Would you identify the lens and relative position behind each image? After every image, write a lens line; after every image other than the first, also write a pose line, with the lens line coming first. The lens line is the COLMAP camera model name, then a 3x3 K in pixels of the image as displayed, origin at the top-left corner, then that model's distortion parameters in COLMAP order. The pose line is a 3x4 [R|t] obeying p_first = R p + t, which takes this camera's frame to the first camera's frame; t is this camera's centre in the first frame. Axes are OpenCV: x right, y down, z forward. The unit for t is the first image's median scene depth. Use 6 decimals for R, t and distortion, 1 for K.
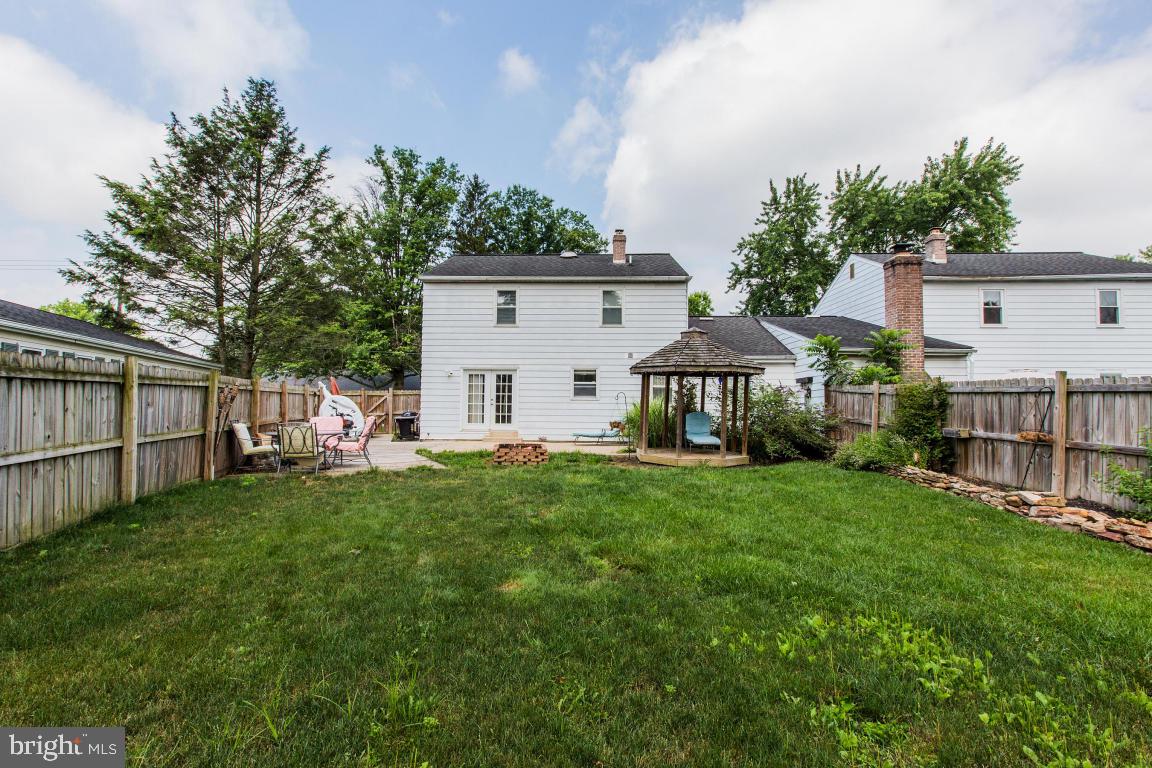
lens RADIAL K [[530.1, 0, 573.3], [0, 530.1, 394.4], [0, 0, 1]] dist [-0.000106, 0.001039]
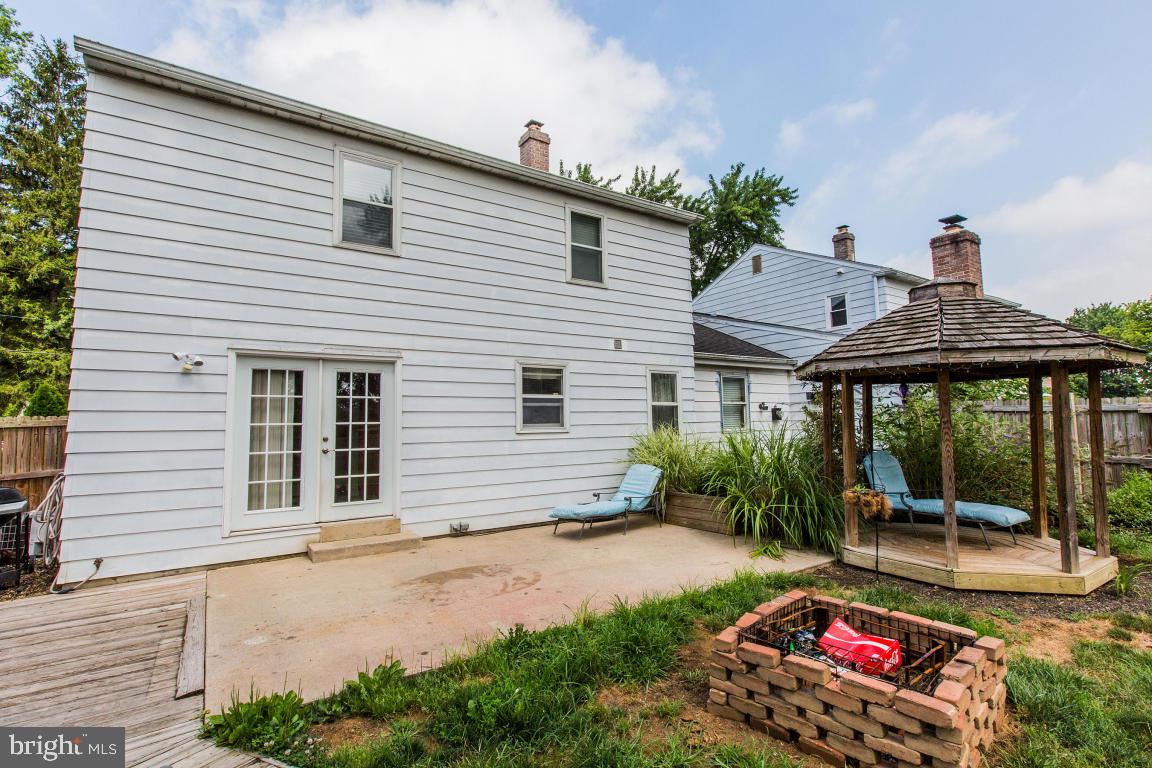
lens RADIAL K [[551.6, 0, 573.2], [0, 551.6, 389.0], [0, 0, 1]] dist [-0.003224, -0.000371]
pose [[0.801920, 0.017436, 0.597176, -0.245610], [0.013422, 0.998796, -0.047186, -0.004773], [-0.597280, 0.045855, 0.800721, 0.587717]]
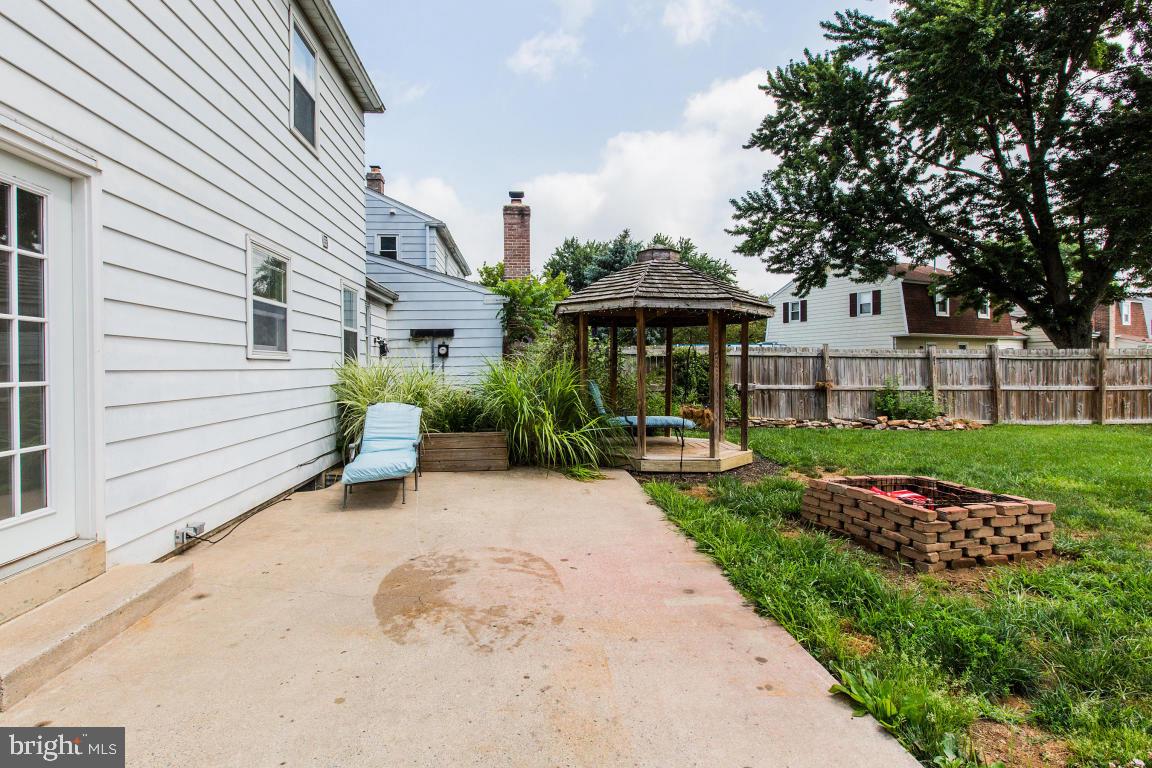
lens RADIAL K [[551.6, 0, 565.1], [0, 551.6, 368.7], [0, 0, 1]] dist [-0.003224, -0.000371]
pose [[-0.115969, -0.013284, 0.993164, -0.297421], [-0.012735, 0.999848, 0.011887, 0.009780], [-0.993171, -0.011270, -0.116121, 0.863742]]
